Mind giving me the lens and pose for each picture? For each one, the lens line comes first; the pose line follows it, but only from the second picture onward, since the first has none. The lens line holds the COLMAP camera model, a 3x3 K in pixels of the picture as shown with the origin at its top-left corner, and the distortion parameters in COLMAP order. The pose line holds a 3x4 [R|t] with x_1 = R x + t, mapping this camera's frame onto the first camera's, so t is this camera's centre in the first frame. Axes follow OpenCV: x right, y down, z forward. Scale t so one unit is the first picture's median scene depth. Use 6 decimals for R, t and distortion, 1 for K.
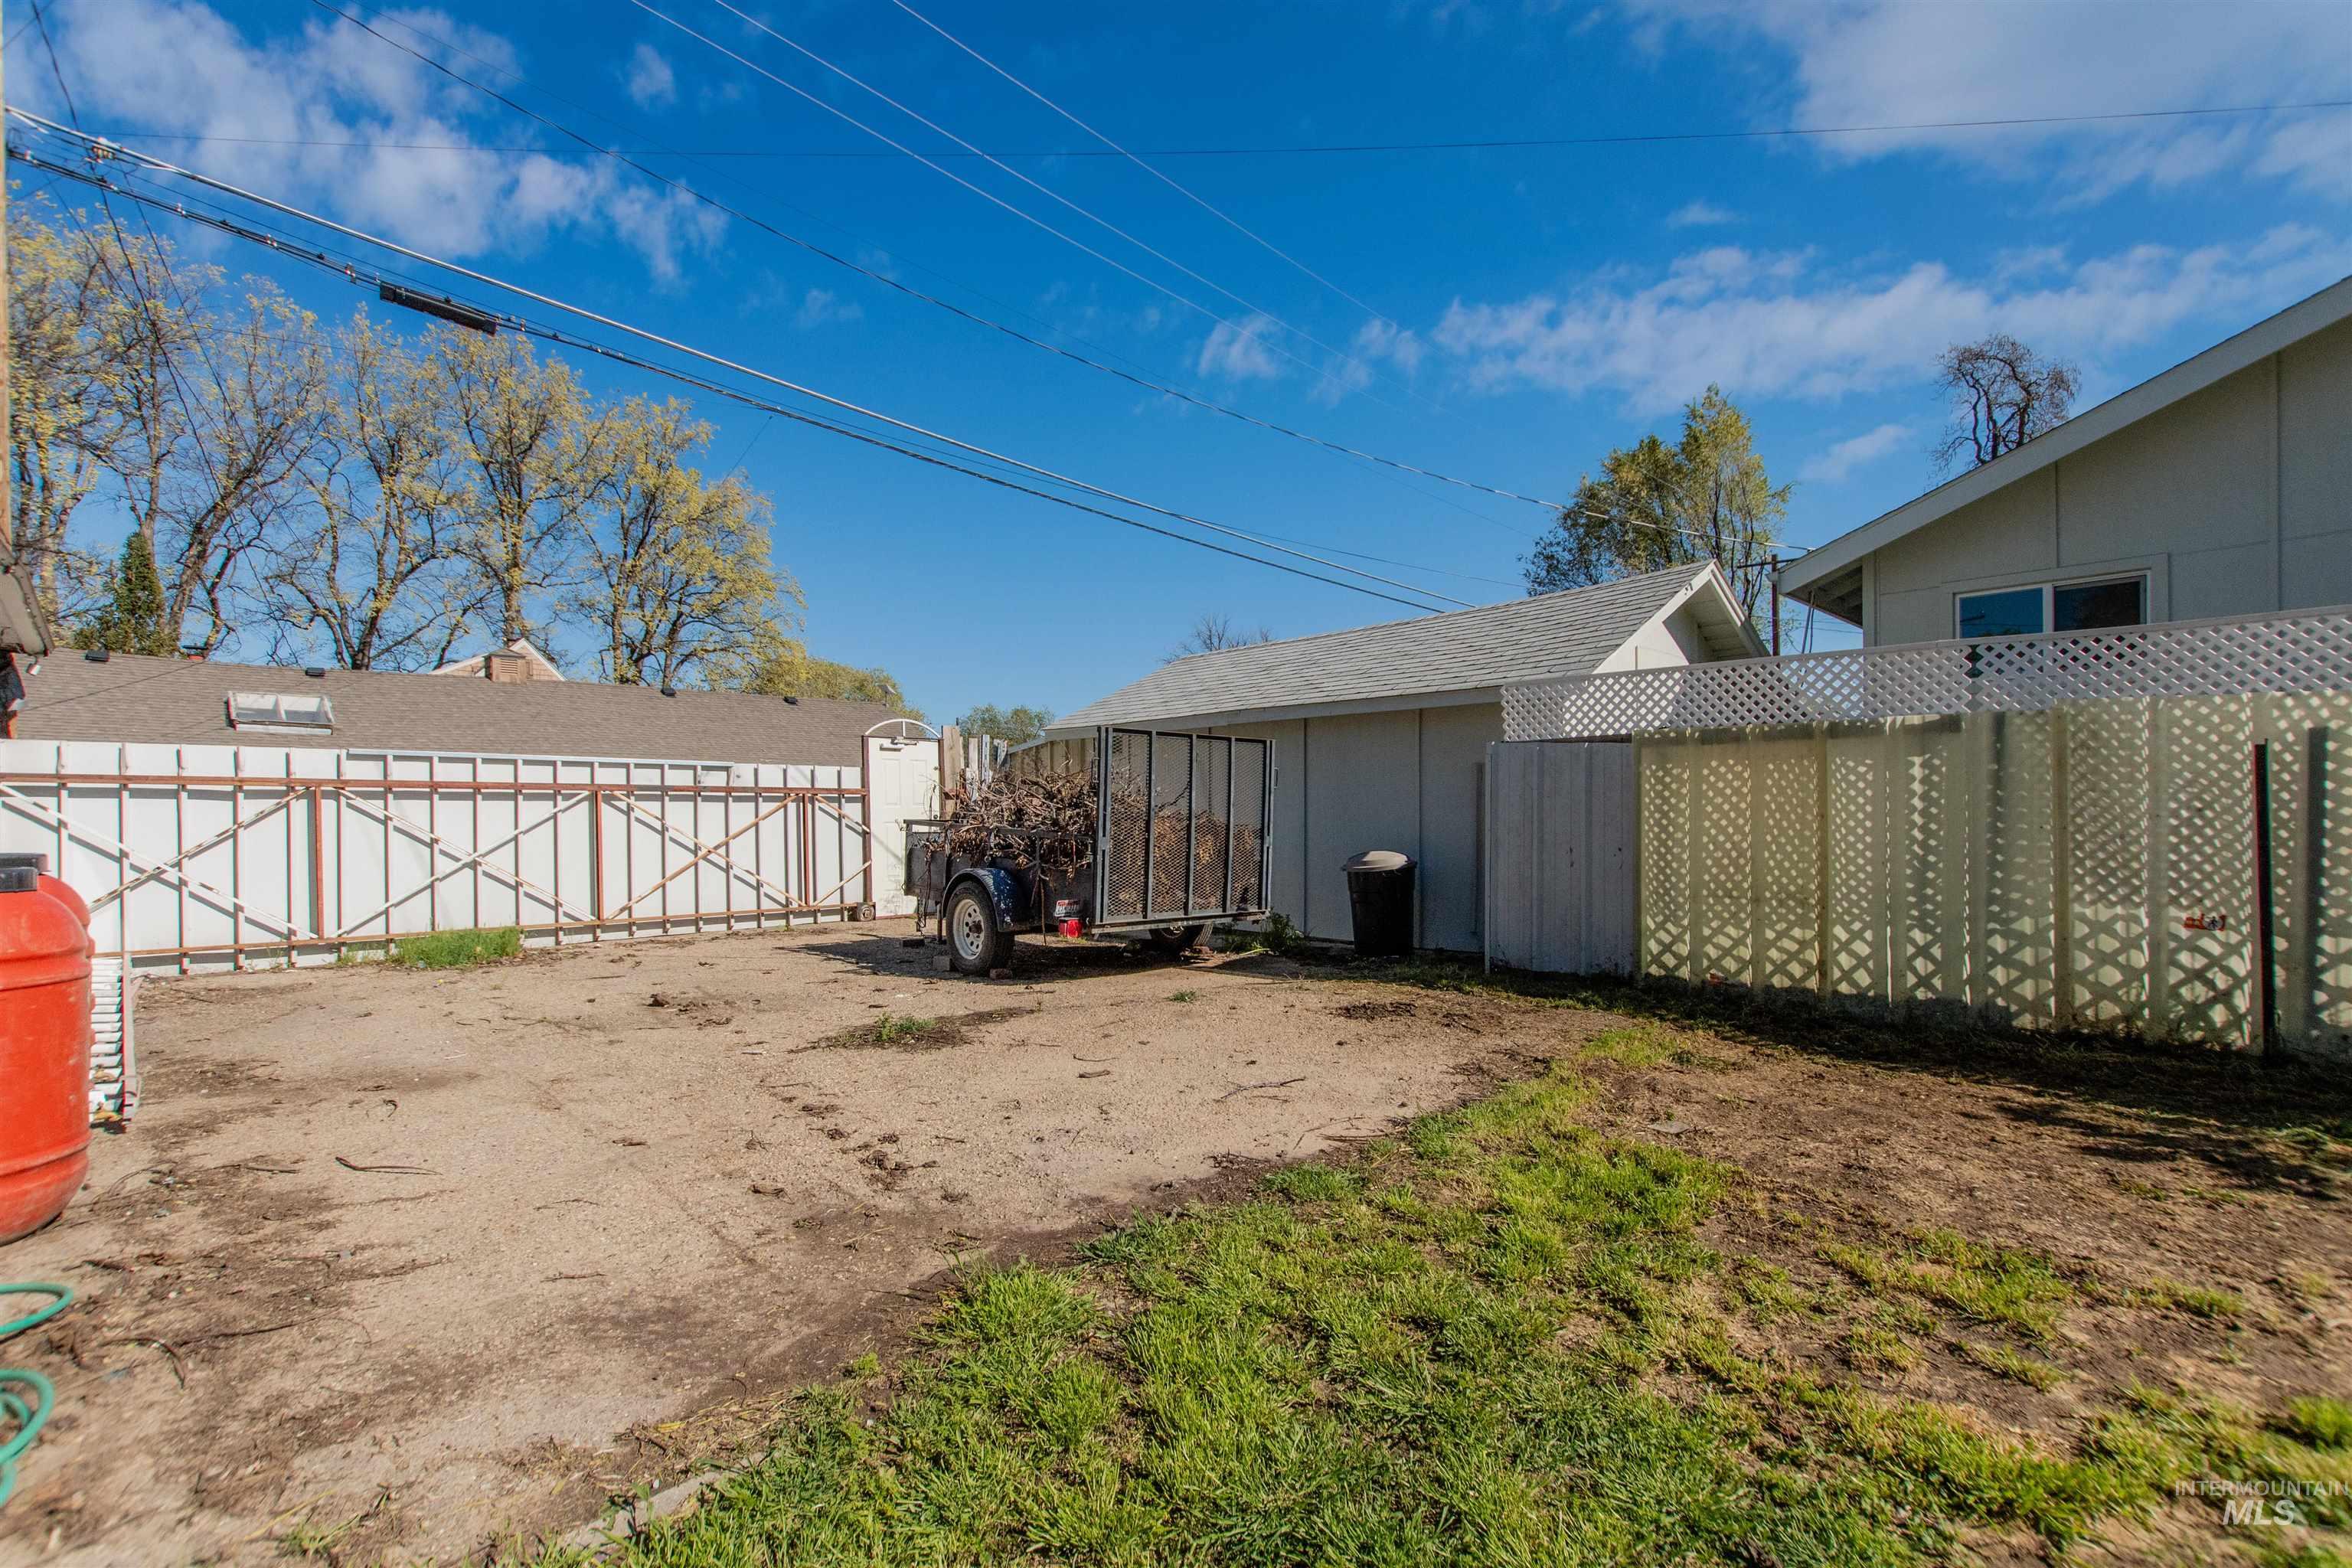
lens RADIAL K [[1054.2, 0, 1181.1], [0, 1054.2, 817.4], [0, 0, 1]] dist [0.009007, -0.004231]
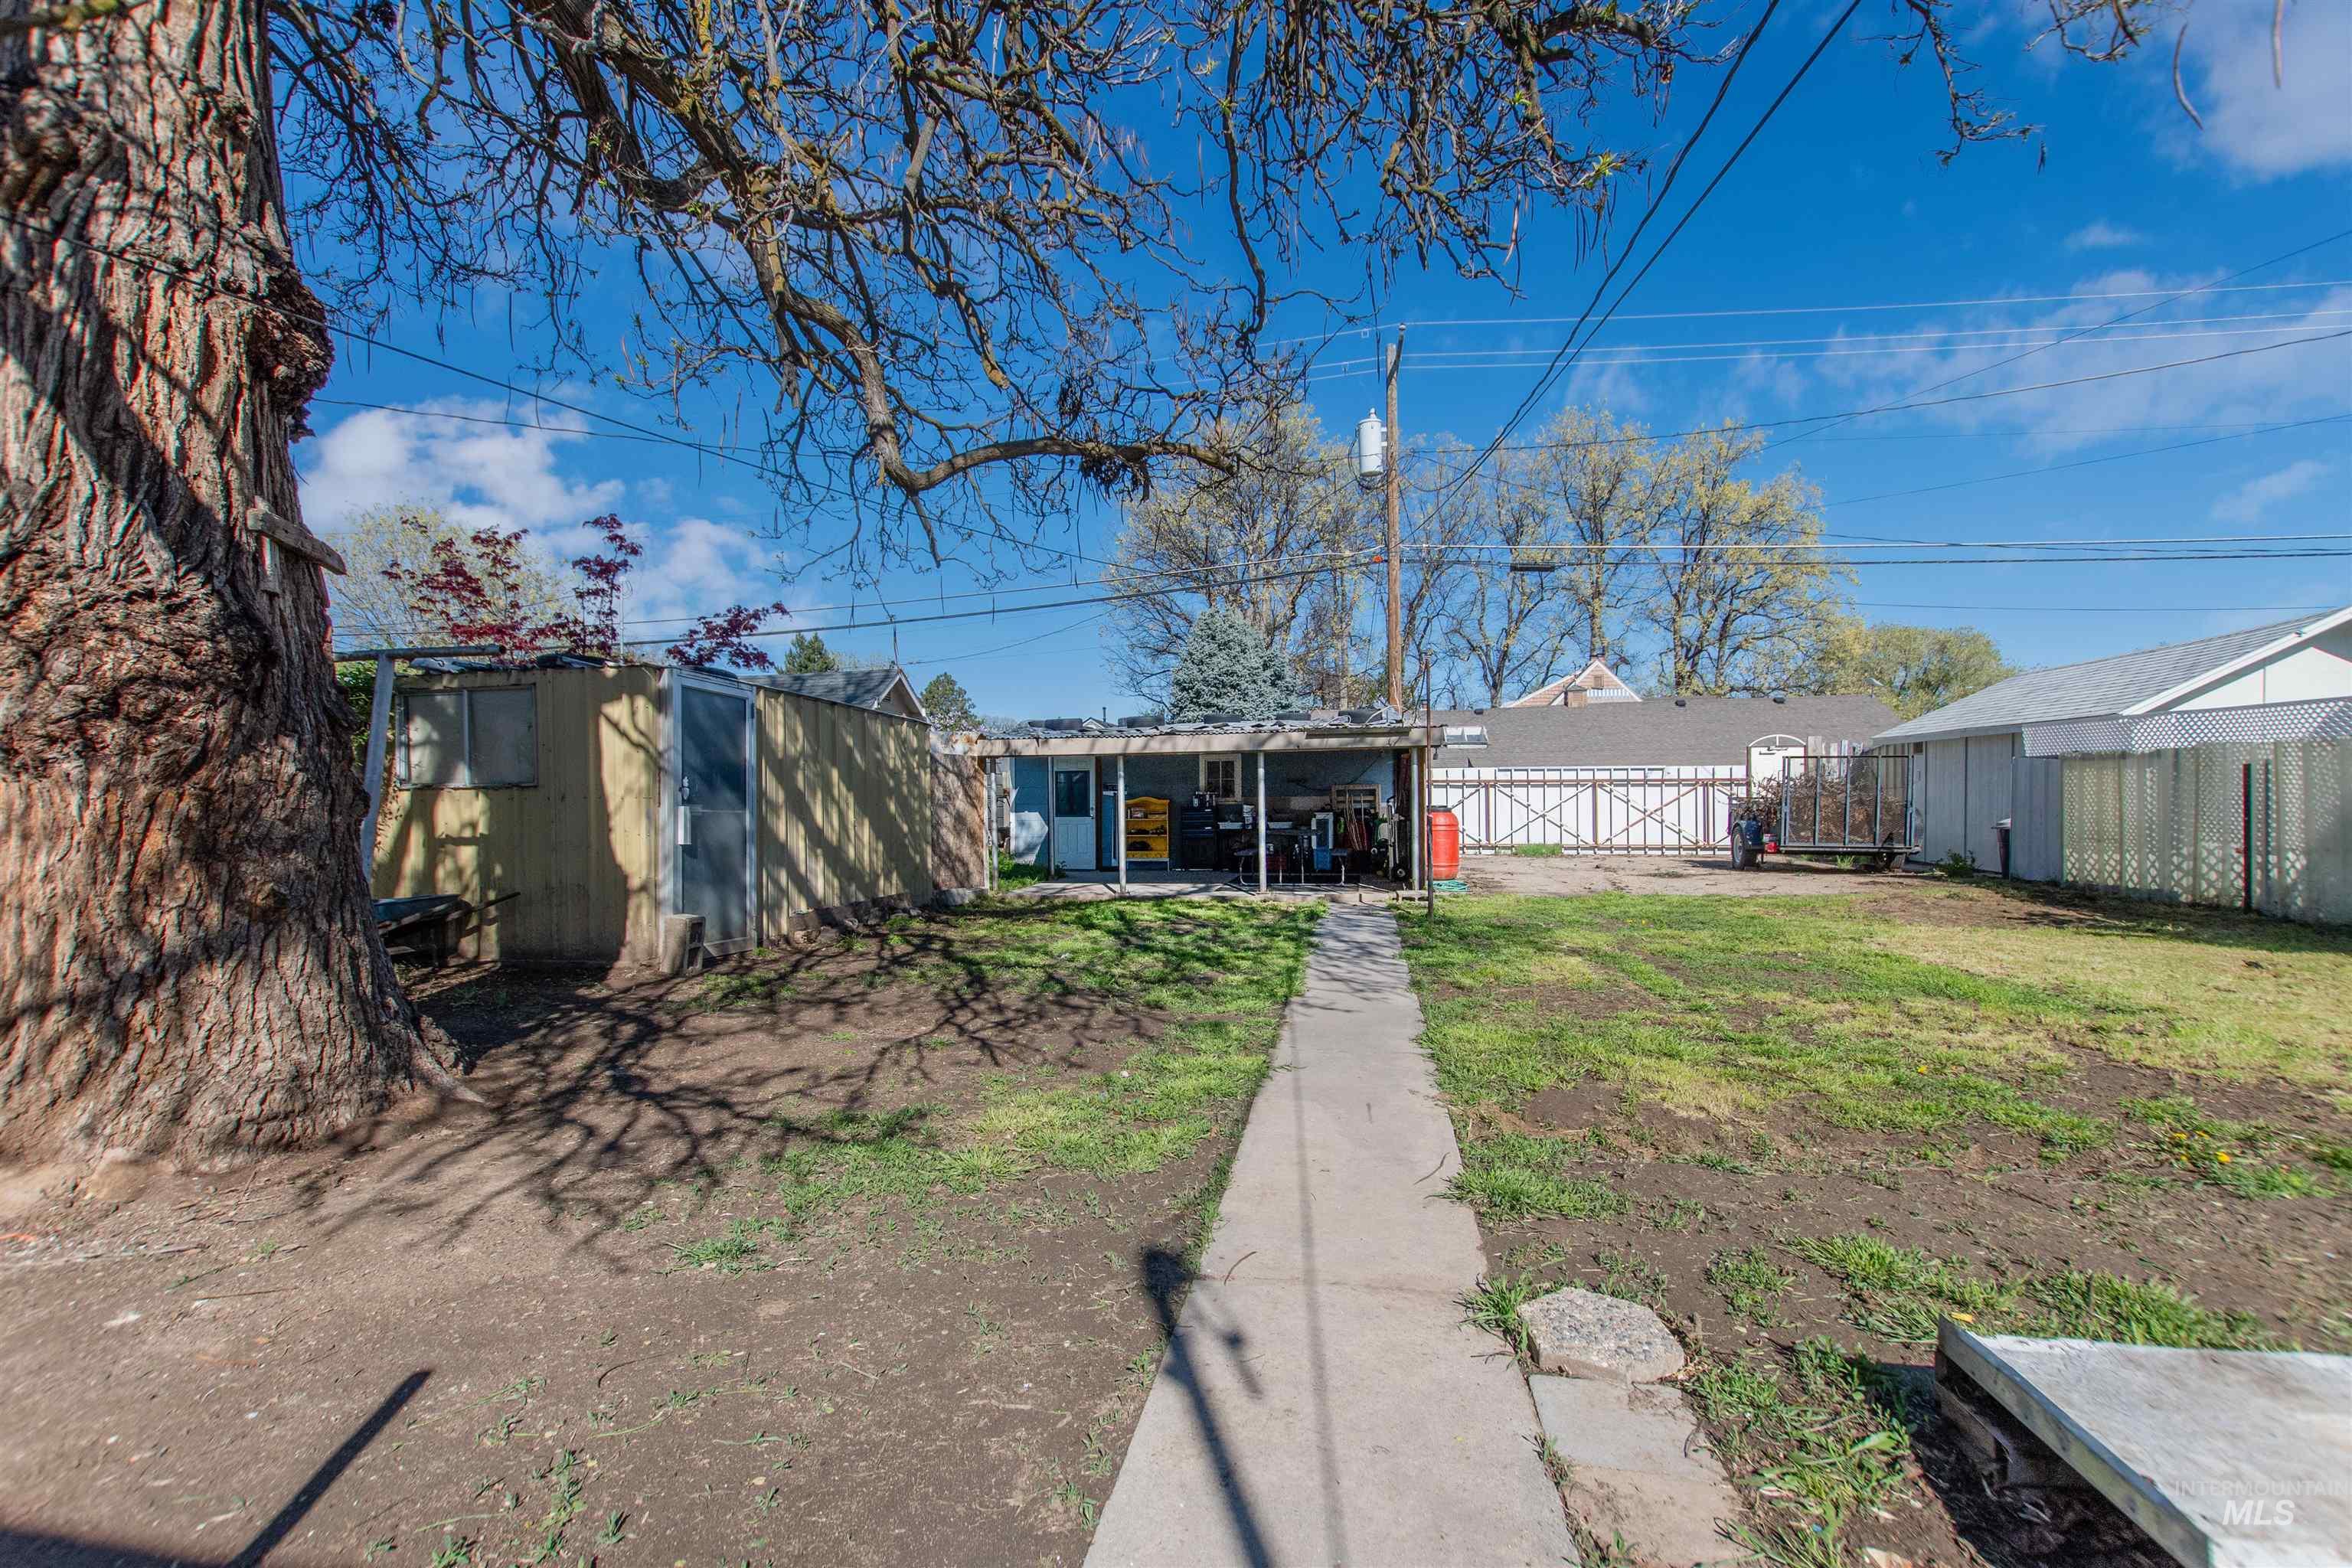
lens RADIAL K [[1054.2, 0, 1181.1], [0, 1054.2, 817.4], [0, 0, 1]] dist [0.009007, -0.004231]
pose [[0.583050, 0.018900, -0.812216, 0.641020], [0.002061, 0.999692, 0.024742, -0.008821], [0.812433, -0.016099, 0.582832, -0.851330]]
